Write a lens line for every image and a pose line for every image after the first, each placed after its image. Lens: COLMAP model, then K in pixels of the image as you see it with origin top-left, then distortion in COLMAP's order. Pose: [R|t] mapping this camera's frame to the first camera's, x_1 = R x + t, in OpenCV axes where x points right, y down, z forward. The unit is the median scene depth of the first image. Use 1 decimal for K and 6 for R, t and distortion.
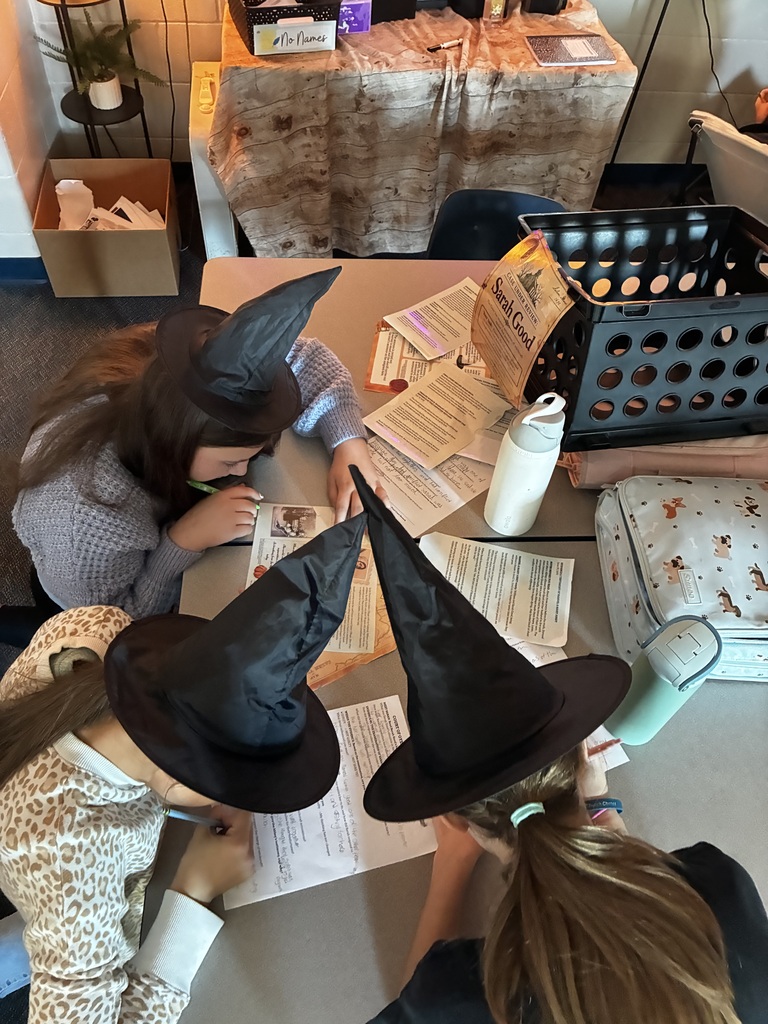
lens RADIAL K [[784.0, 0, 381.4], [0, 784.0, 493.1], [0, 0, 1]] dist [0.077639, -0.072003]
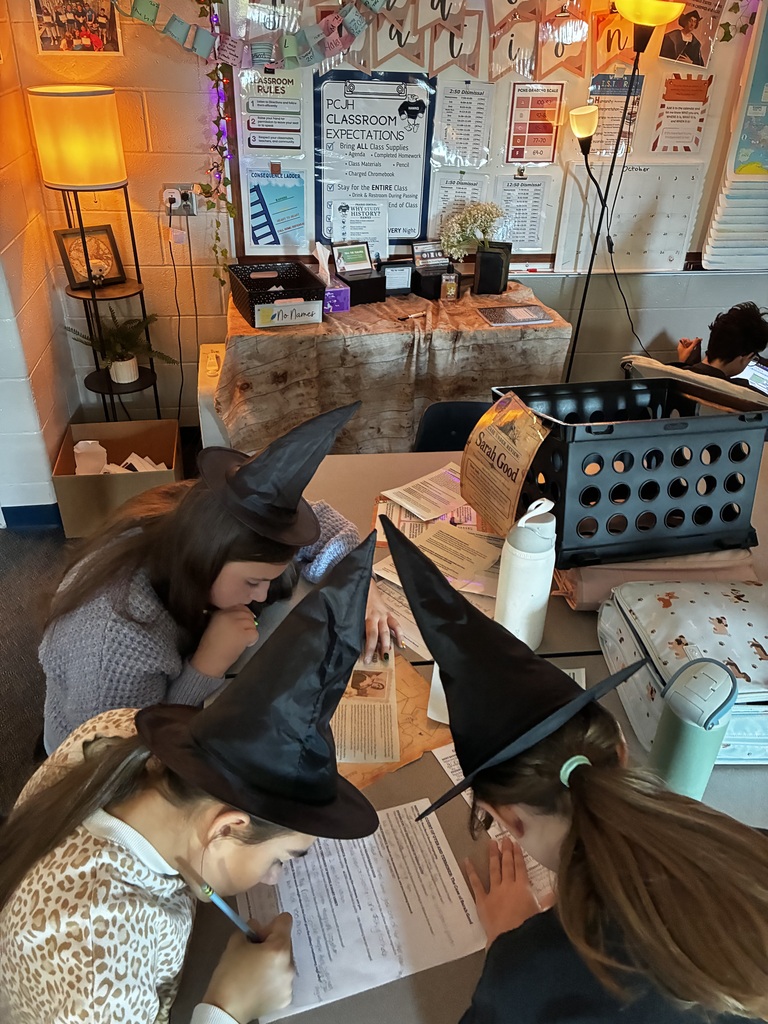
lens RADIAL K [[788.2, 0, 384.0], [0, 788.2, 512.0], [0, 0, 1]] dist [0.111331, -0.142885]
pose [[0.997681, -0.055184, 0.039846, -0.043670], [0.065664, 0.934458, -0.349967, 0.218455], [-0.017922, 0.351772, 0.935914, -0.041984]]
